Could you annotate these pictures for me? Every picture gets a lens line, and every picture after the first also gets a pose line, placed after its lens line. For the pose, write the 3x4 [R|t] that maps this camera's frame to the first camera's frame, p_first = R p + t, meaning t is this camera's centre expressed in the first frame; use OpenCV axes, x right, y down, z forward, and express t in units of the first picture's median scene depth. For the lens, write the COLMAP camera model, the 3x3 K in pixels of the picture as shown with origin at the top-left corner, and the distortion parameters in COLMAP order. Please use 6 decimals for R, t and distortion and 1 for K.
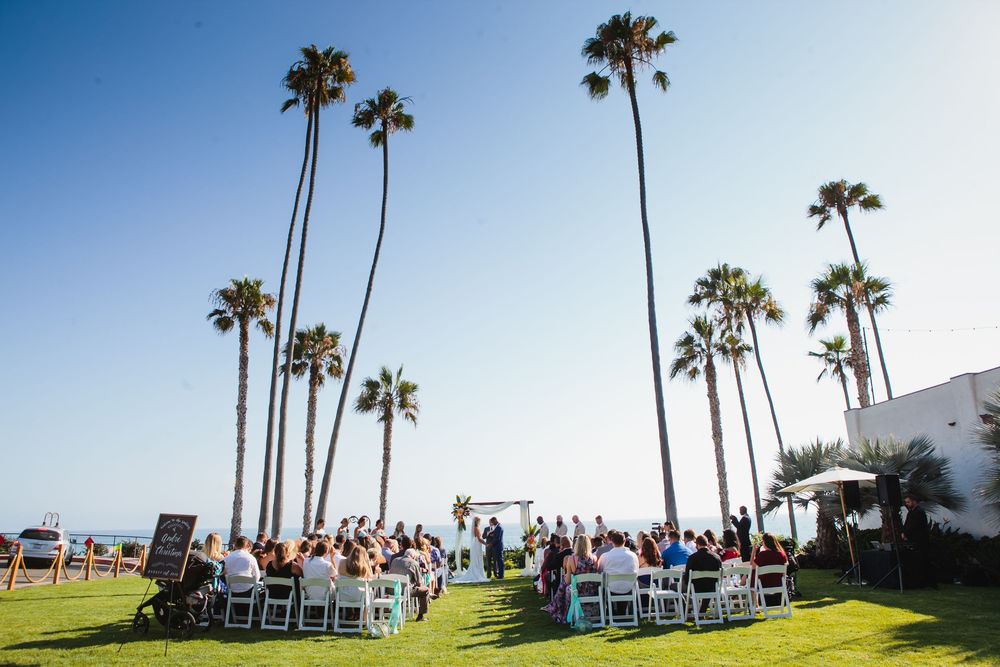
lens RADIAL K [[703.4, 0, 500.0], [0, 703.4, 333.5], [0, 0, 1]] dist [-0.068149, 0.002852]
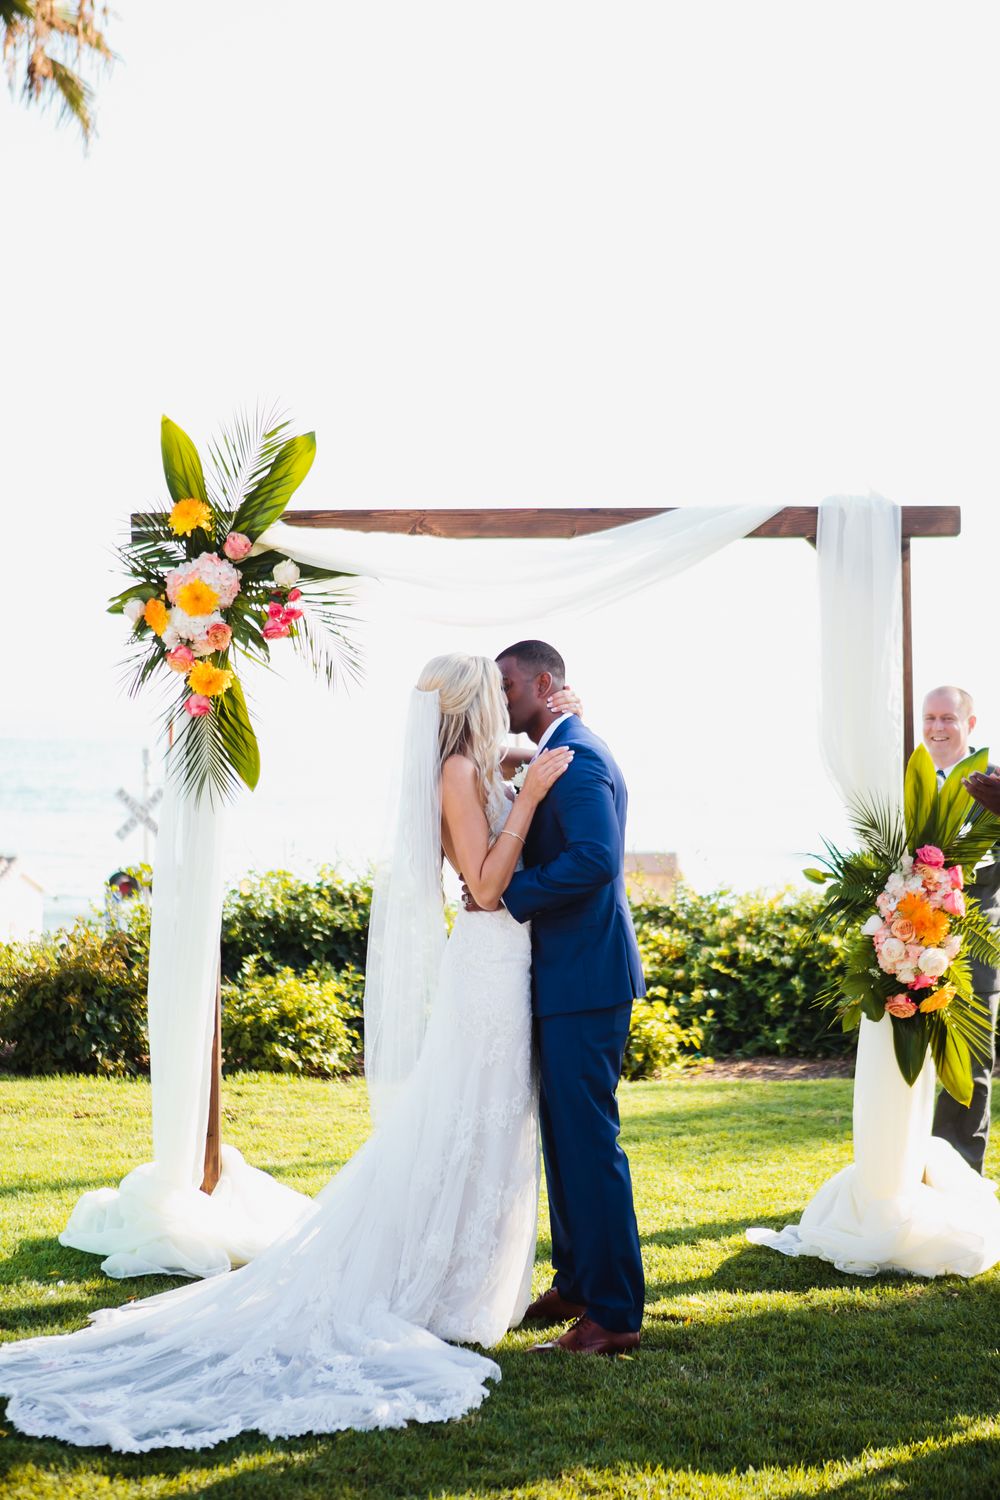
lens RADIAL K [[2698.1, 0, 500.0], [0, 2698.1, 750.0], [0, 0, 1]] dist [0.153137, -0.110048]
pose [[0.999293, 0.033925, -0.016182, -0.005811], [-0.028136, 0.960630, 0.276403, 0.113682], [0.024922, -0.275753, 0.960905, 0.423548]]
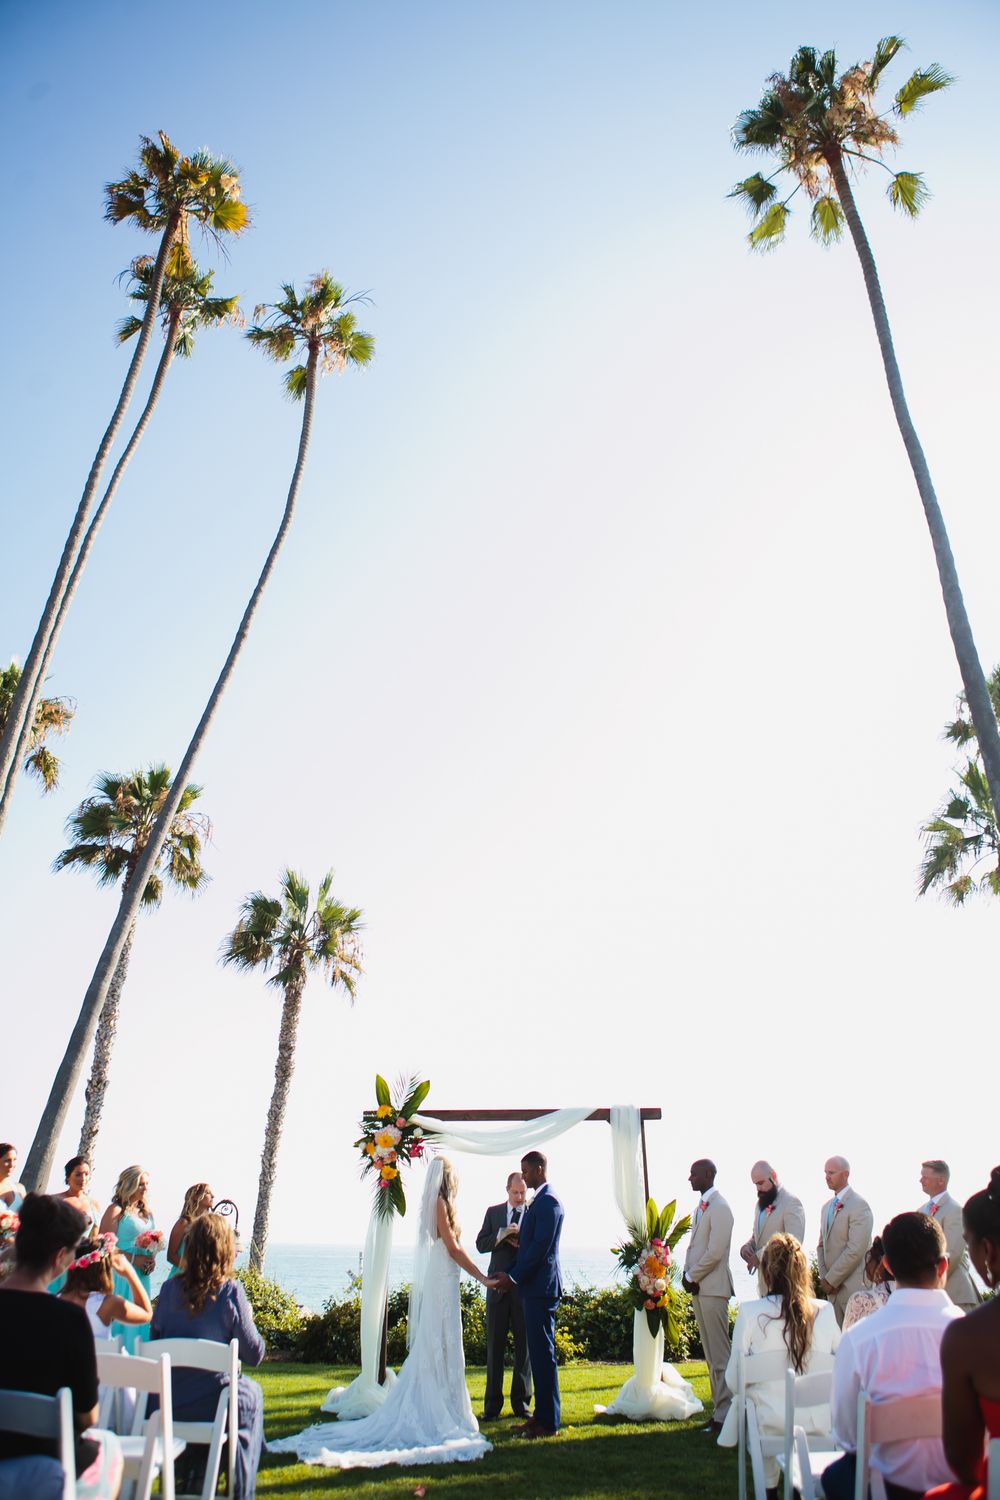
lens RADIAL K [[1055.1, 0, 500.0], [0, 1055.1, 750.0], [0, 0, 1]] dist [-0.068149, 0.002852]
pose [[0.999044, 0.020087, -0.038833, -0.000951], [-0.026764, 0.983319, -0.179910, 0.119055], [0.034571, 0.180777, 0.982916, 0.388808]]
